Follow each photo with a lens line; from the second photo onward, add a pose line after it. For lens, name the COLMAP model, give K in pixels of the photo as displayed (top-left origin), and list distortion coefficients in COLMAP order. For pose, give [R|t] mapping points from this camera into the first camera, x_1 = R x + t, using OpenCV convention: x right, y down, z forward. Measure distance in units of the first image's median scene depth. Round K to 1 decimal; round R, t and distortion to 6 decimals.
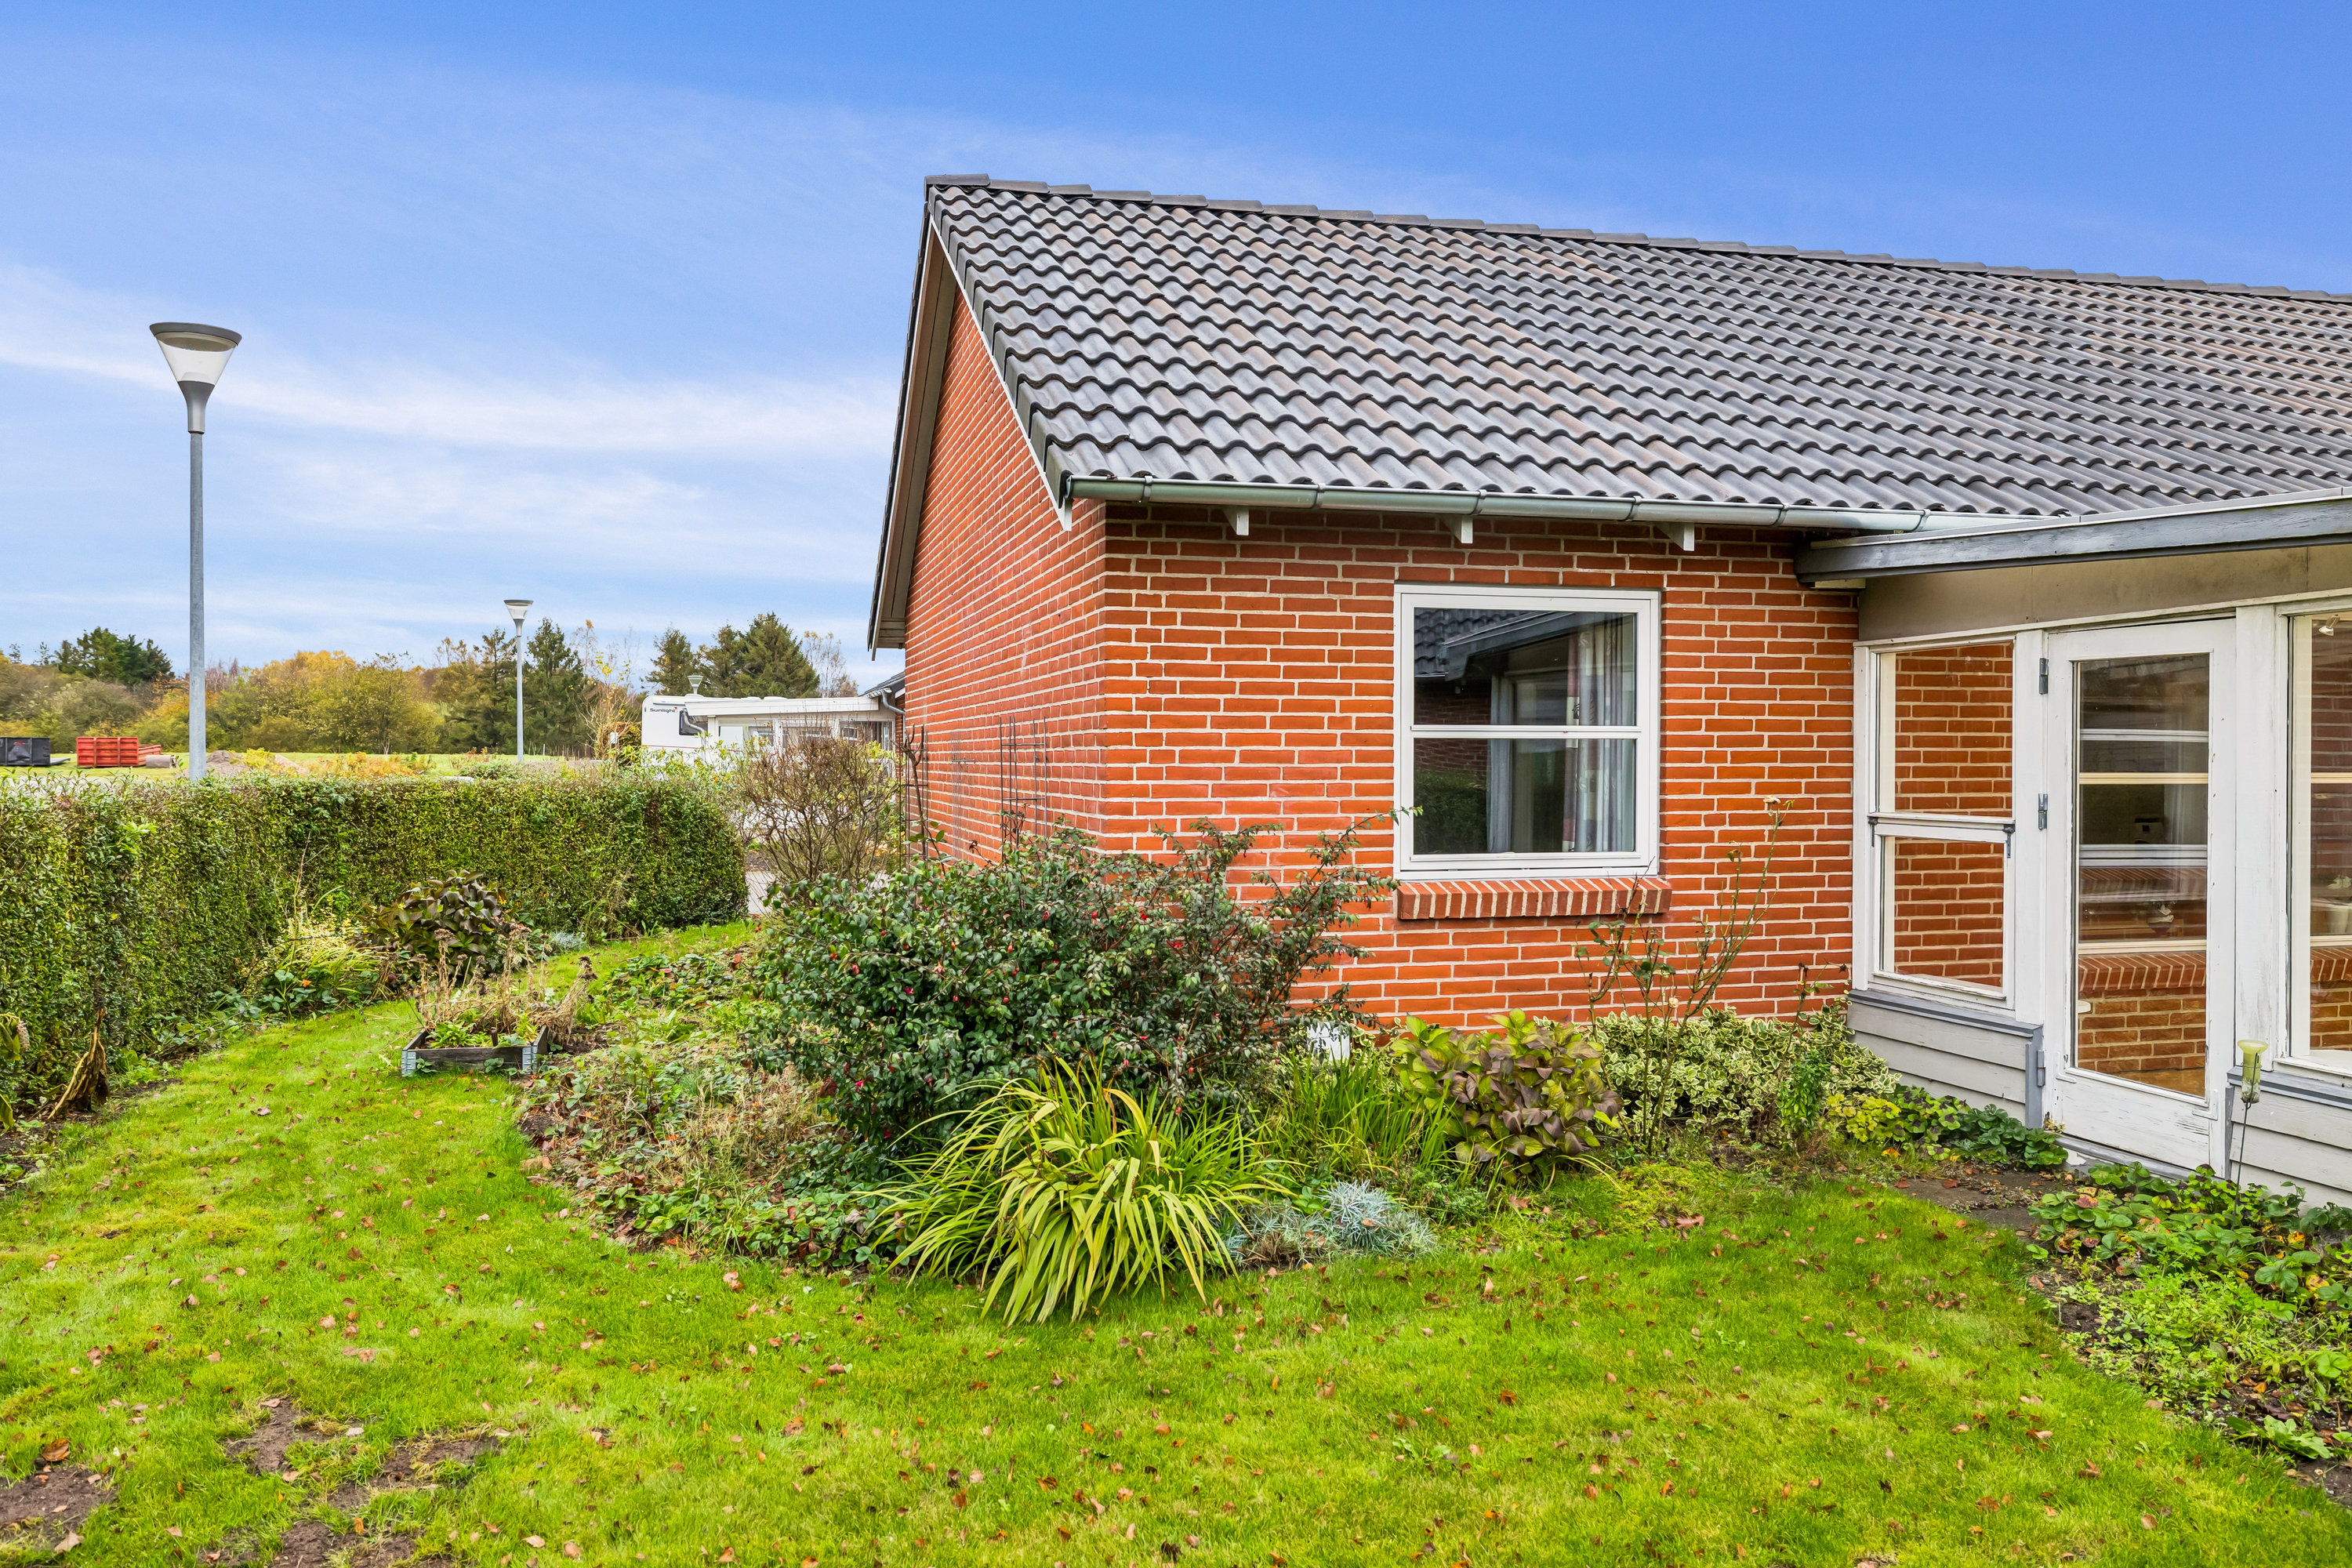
lens RADIAL K [[1759.5, 0, 1176.0], [0, 1759.5, 784.0], [0, 0, 1]] dist [-0.004611, -0.001807]
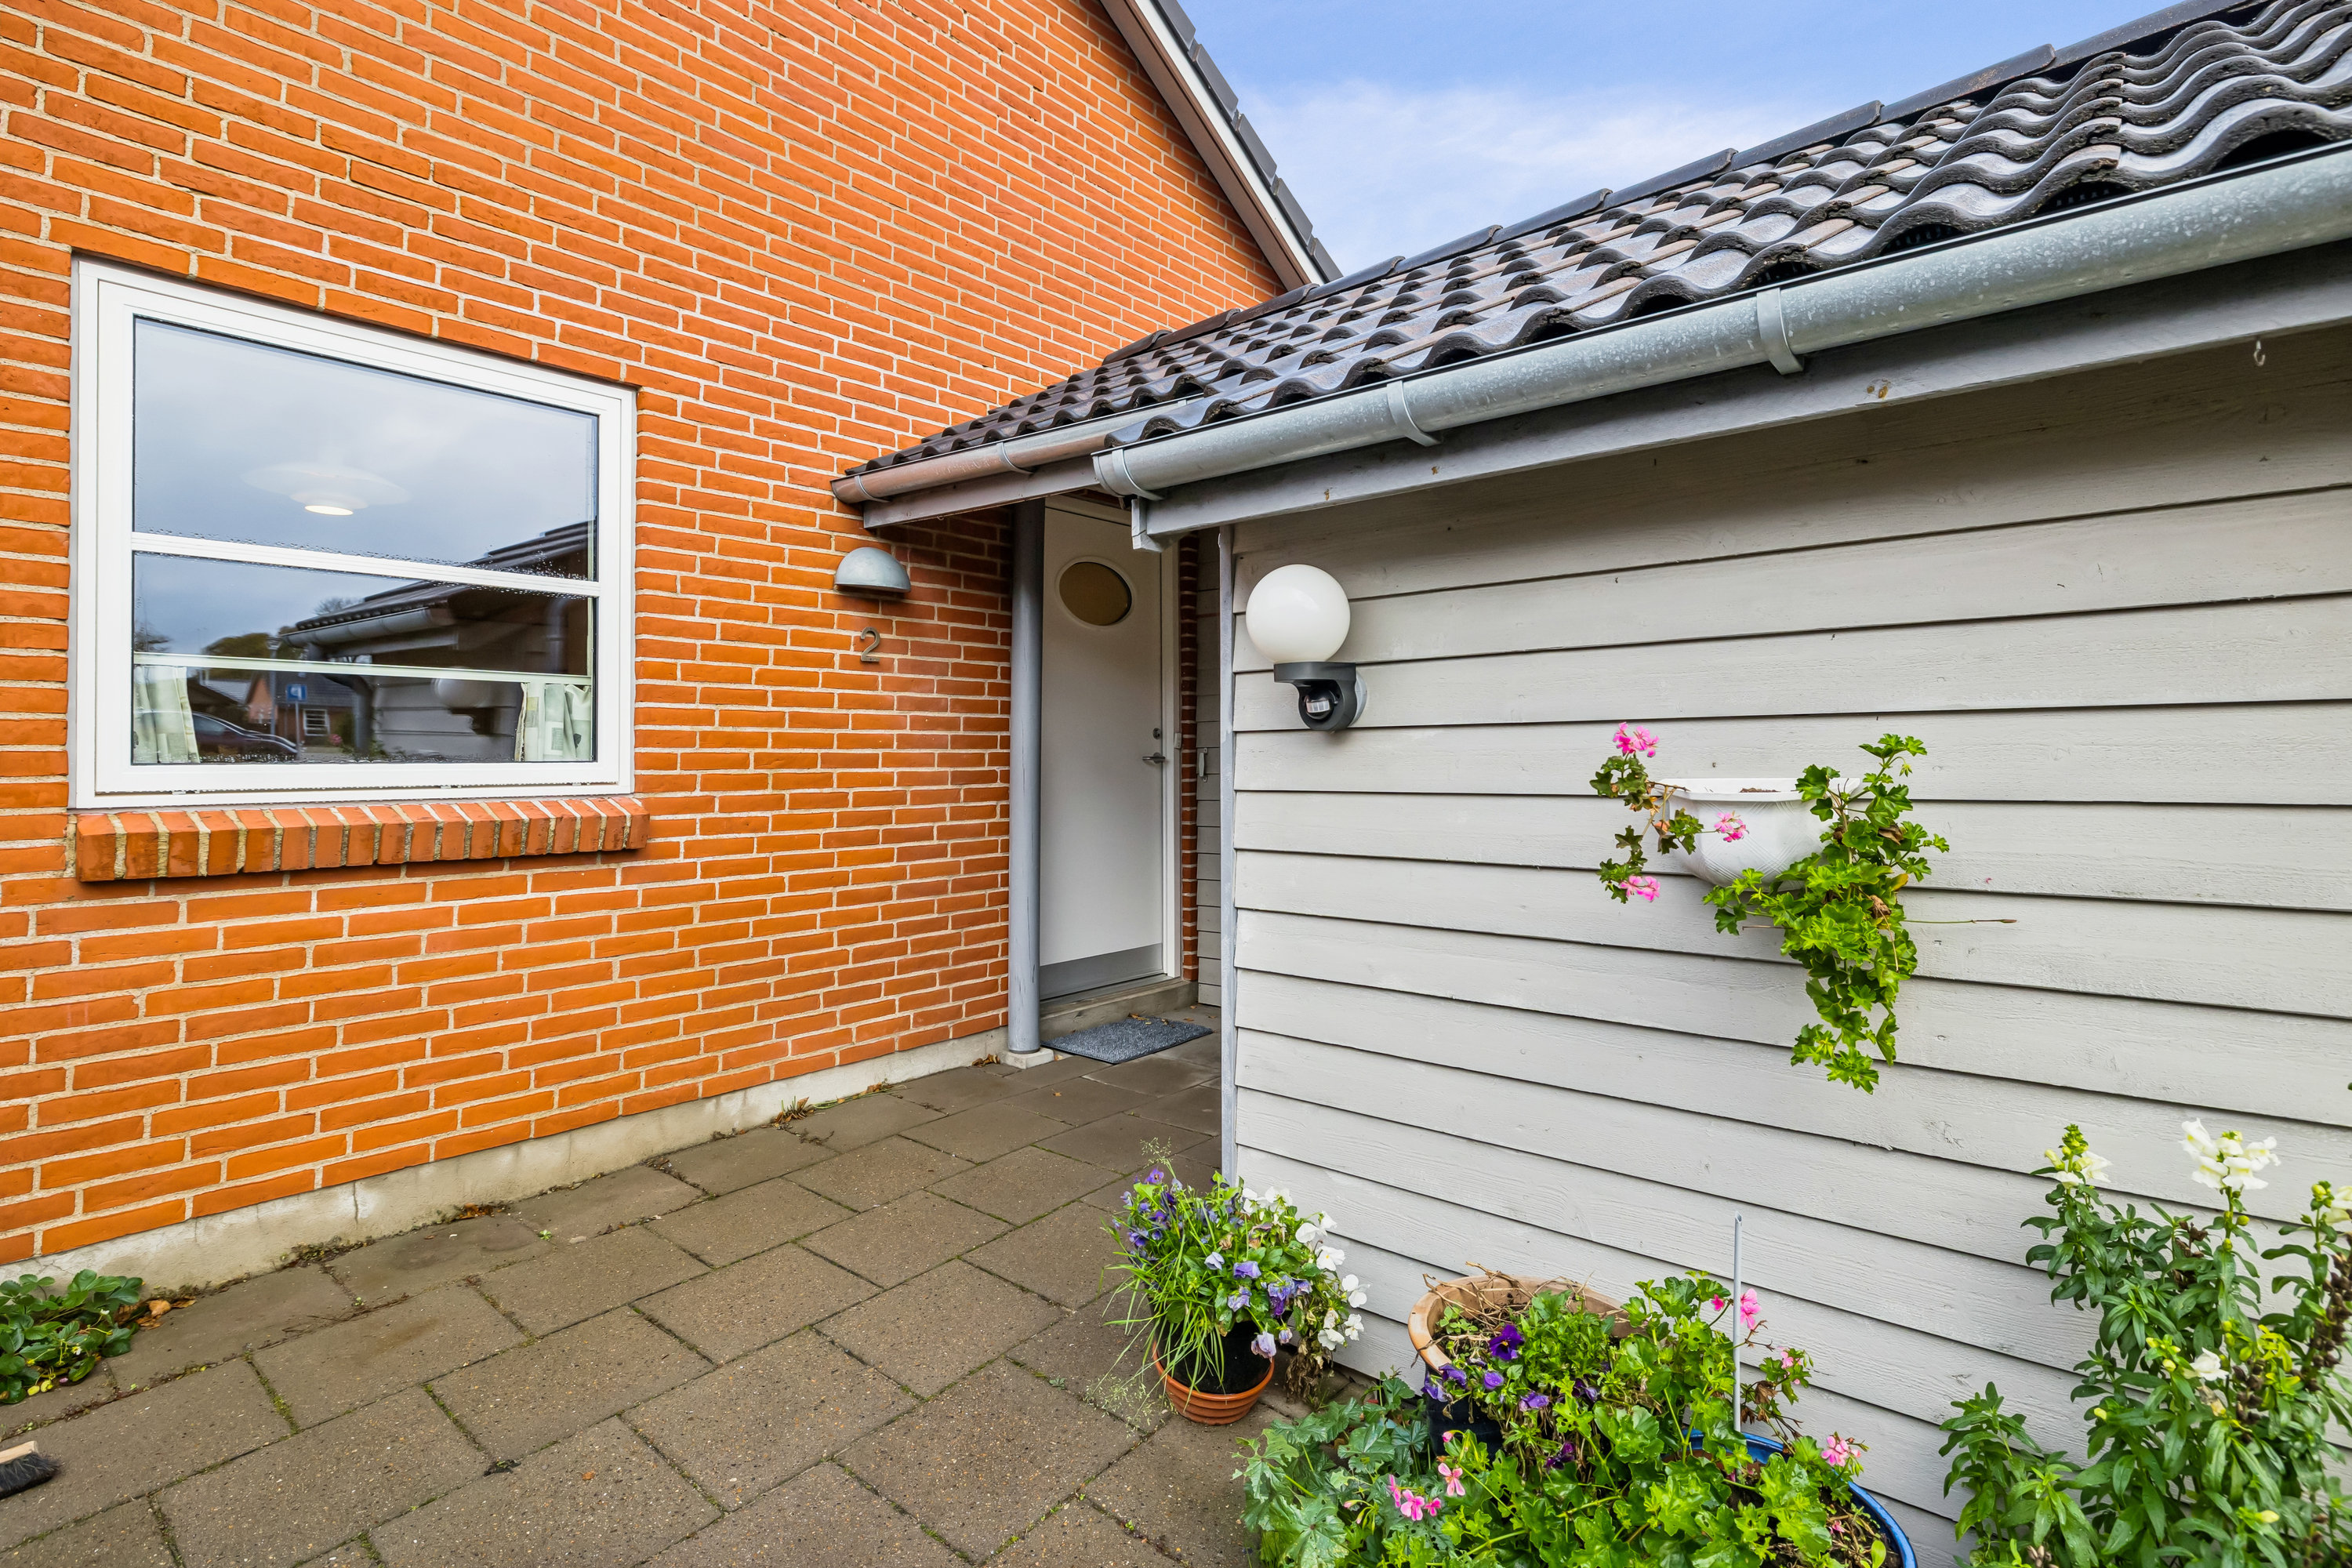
lens RADIAL K [[1163.6, 0, 1185.9], [0, 1163.6, 742.2], [0, 0, 1]] dist [-0.002016, 0.000661]
pose [[0.822661, 0.006622, 0.568494, 0.191991], [0.001472, 0.999904, -0.013777, 0.037941], [-0.568531, 0.012171, 0.822572, 0.493426]]
